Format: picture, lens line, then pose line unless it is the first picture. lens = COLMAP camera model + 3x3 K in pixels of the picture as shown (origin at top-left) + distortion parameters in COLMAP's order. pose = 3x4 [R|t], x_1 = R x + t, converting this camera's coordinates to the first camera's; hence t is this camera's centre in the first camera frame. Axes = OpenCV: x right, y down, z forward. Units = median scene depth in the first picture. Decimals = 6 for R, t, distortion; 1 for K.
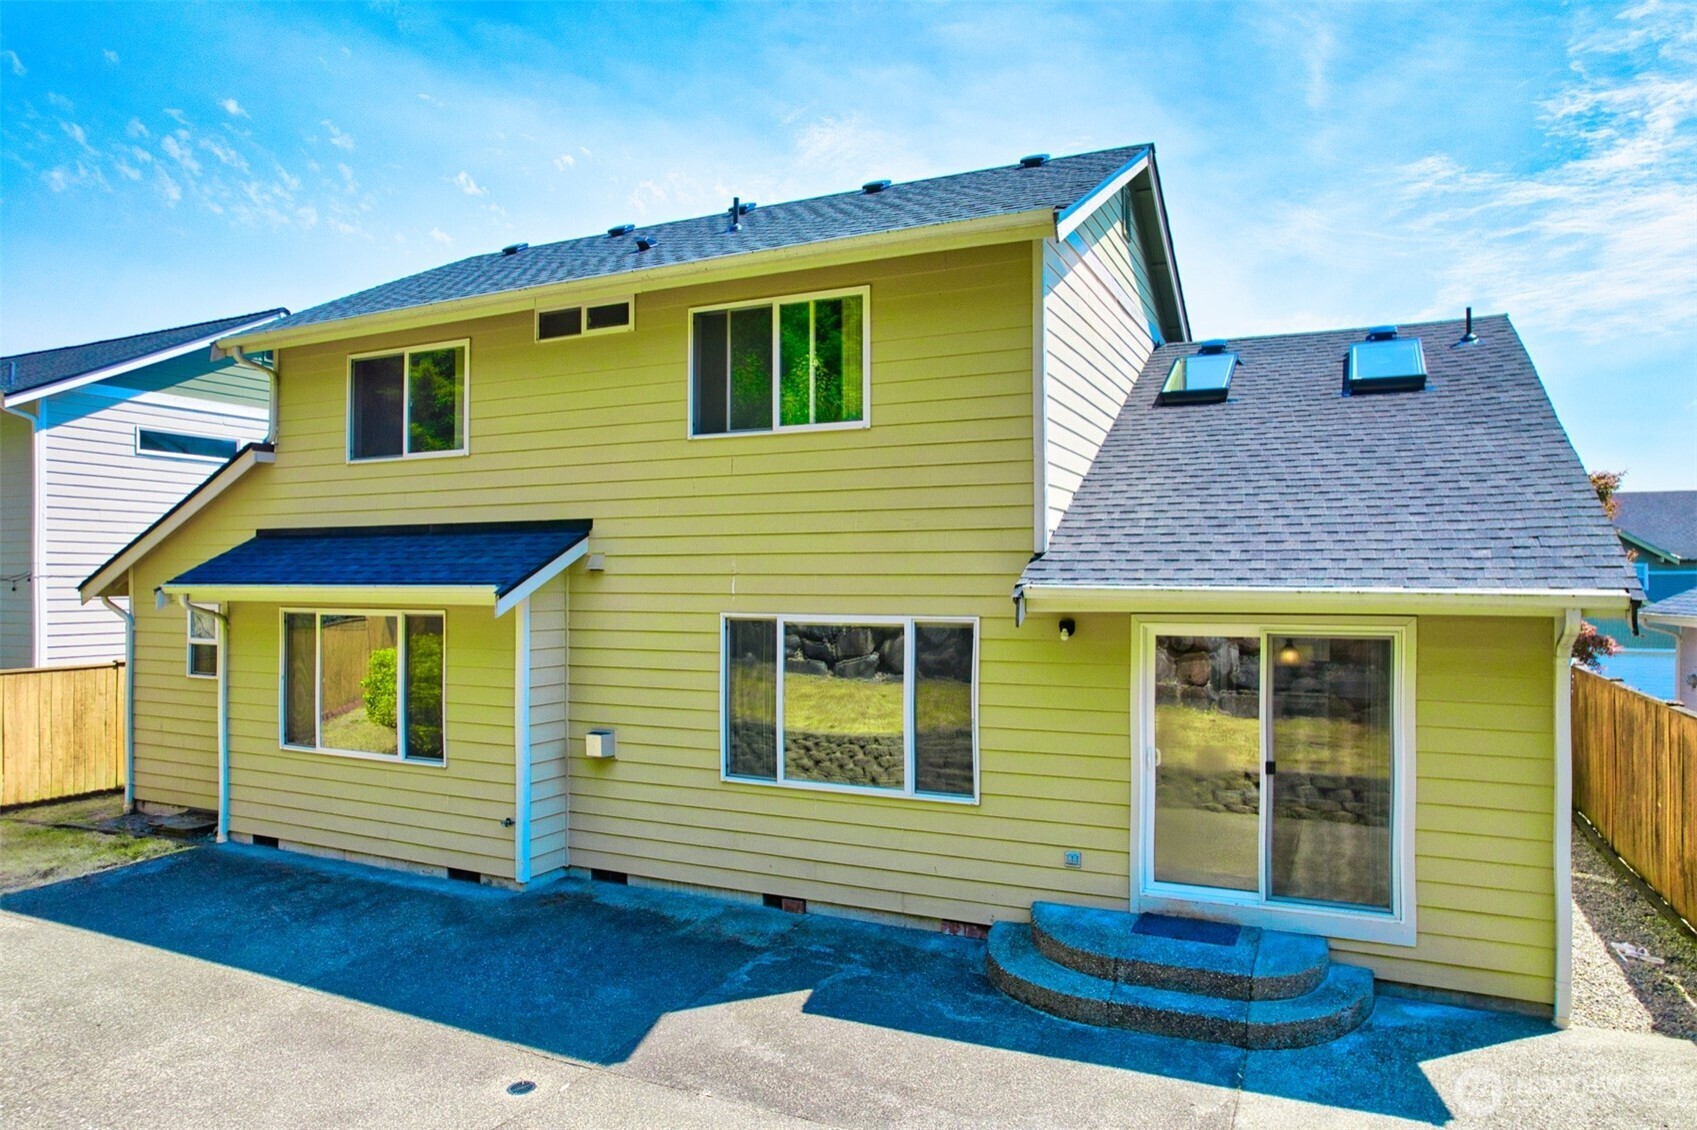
lens RADIAL K [[1074.5, 0, 843.9], [0, 1074.5, 569.4], [0, 0, 1]] dist [-0.048439, 0.039526]
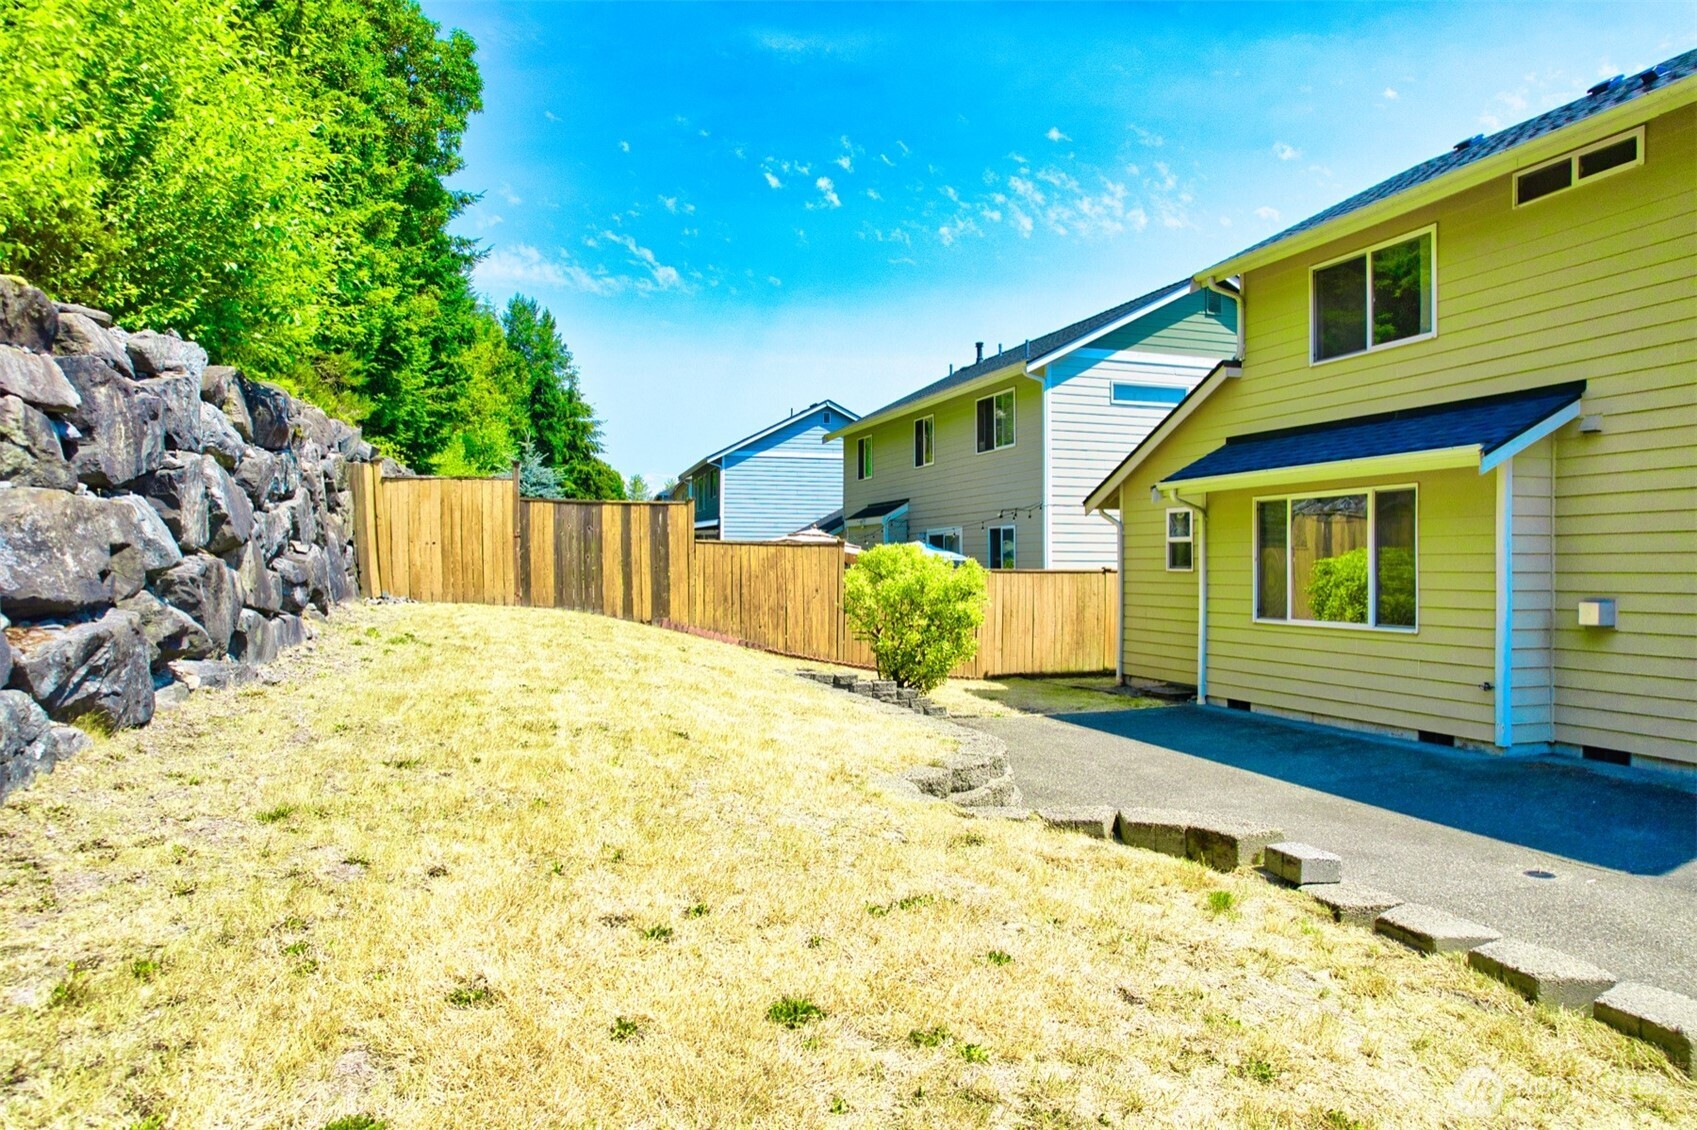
lens RADIAL K [[1074.5, 0, 838.8], [0, 1074.5, 565.0], [0, 0, 1]] dist [-0.048439, 0.039526]
pose [[0.699842, 0.004368, -0.714284, -0.023622], [0.007872, 0.999873, 0.013827, 0.090451], [0.714254, -0.015300, 0.699719, -0.122816]]
